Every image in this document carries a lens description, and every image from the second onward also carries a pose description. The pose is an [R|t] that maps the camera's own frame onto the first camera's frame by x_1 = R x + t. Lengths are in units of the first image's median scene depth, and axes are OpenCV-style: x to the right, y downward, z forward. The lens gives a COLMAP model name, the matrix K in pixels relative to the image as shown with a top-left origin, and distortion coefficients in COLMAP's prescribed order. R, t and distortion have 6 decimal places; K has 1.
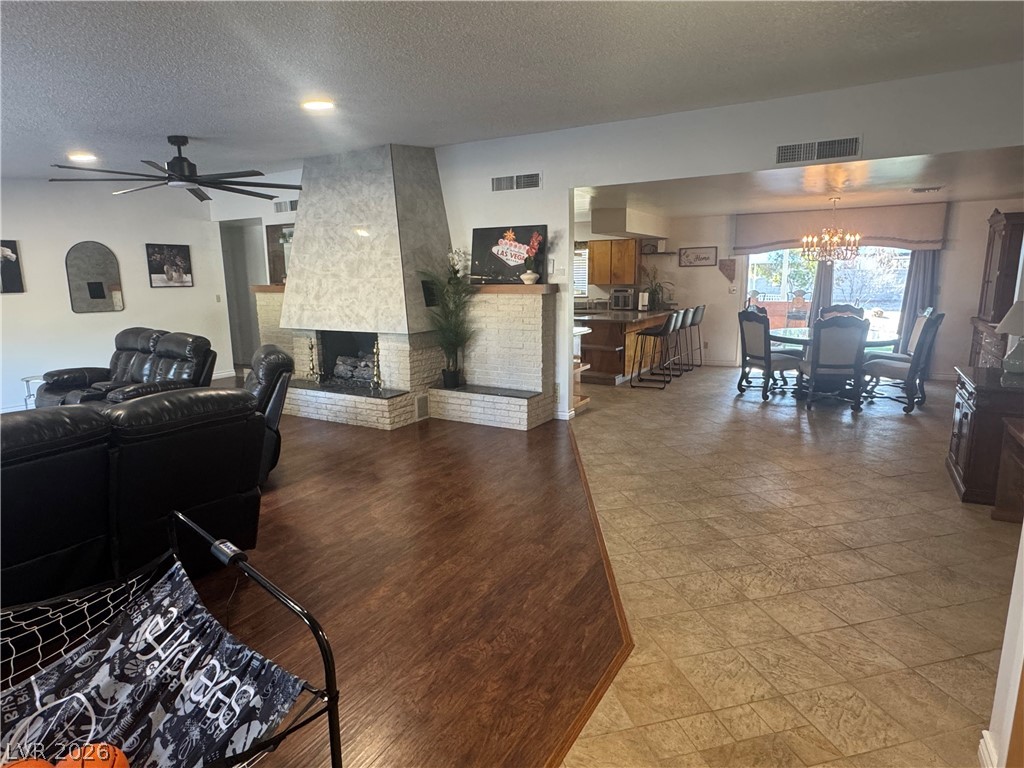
lens RADIAL K [[586.6, 0, 511.0], [0, 586.6, 384.0], [0, 0, 1]] dist [-0.005795, 0.003060]
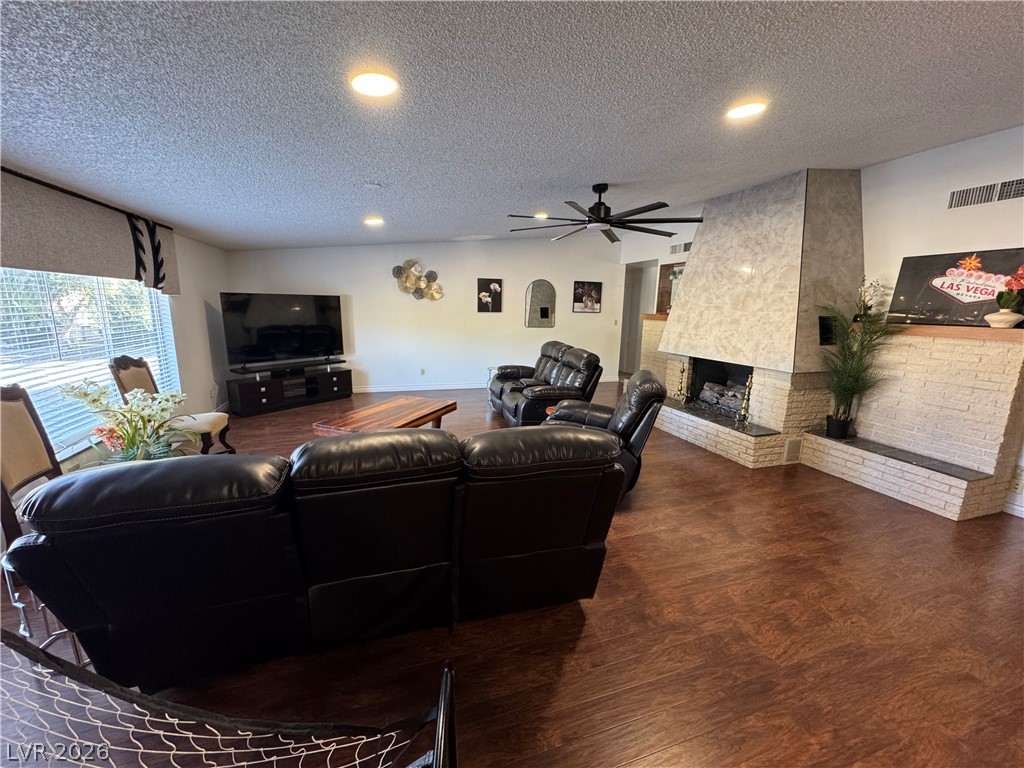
lens RADIAL K [[409.0, 0, 511.7], [0, 409.0, 383.2], [0, 0, 1]] dist [-0.002386, 0.000294]
pose [[0.751500, 0.149911, -0.642476, -0.087365], [-0.149971, 0.987164, 0.054917, -0.036185], [0.642462, 0.055082, 0.764336, 0.209510]]
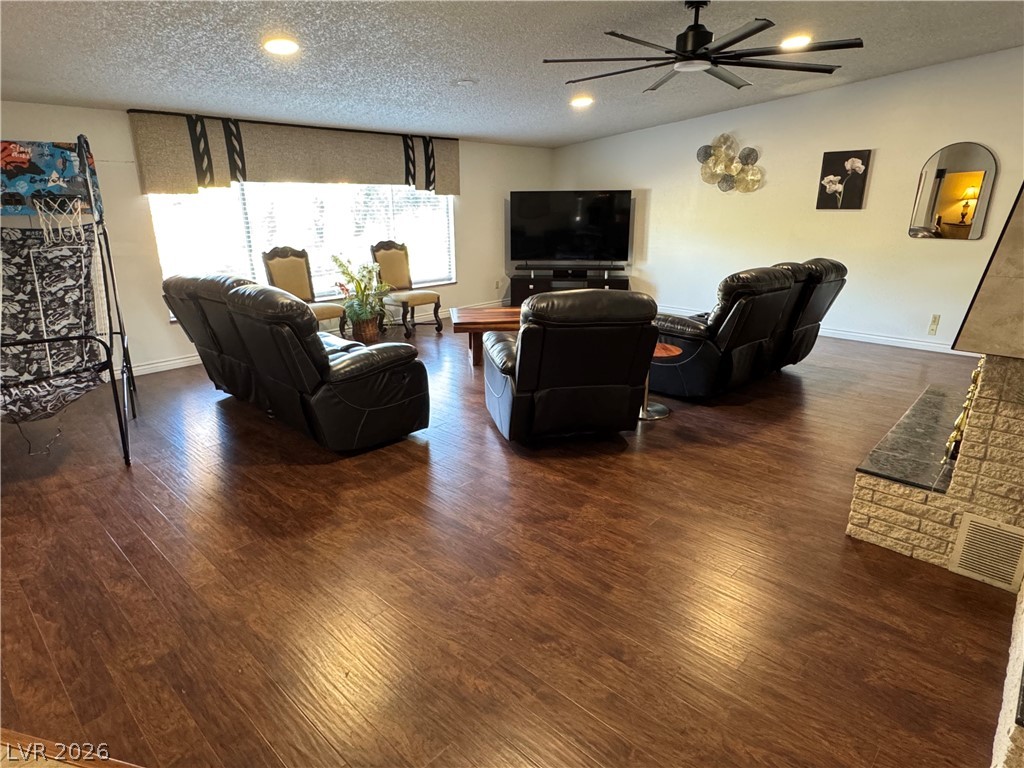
lens RADIAL K [[586.6, 0, 512.4], [0, 586.6, 390.1], [0, 0, 1]] dist [-0.005795, 0.003060]
pose [[-0.224137, 0.314144, -0.922538, 0.235694], [-0.173211, 0.918710, 0.354923, -0.139158], [0.959041, 0.239345, -0.151504, 0.749943]]
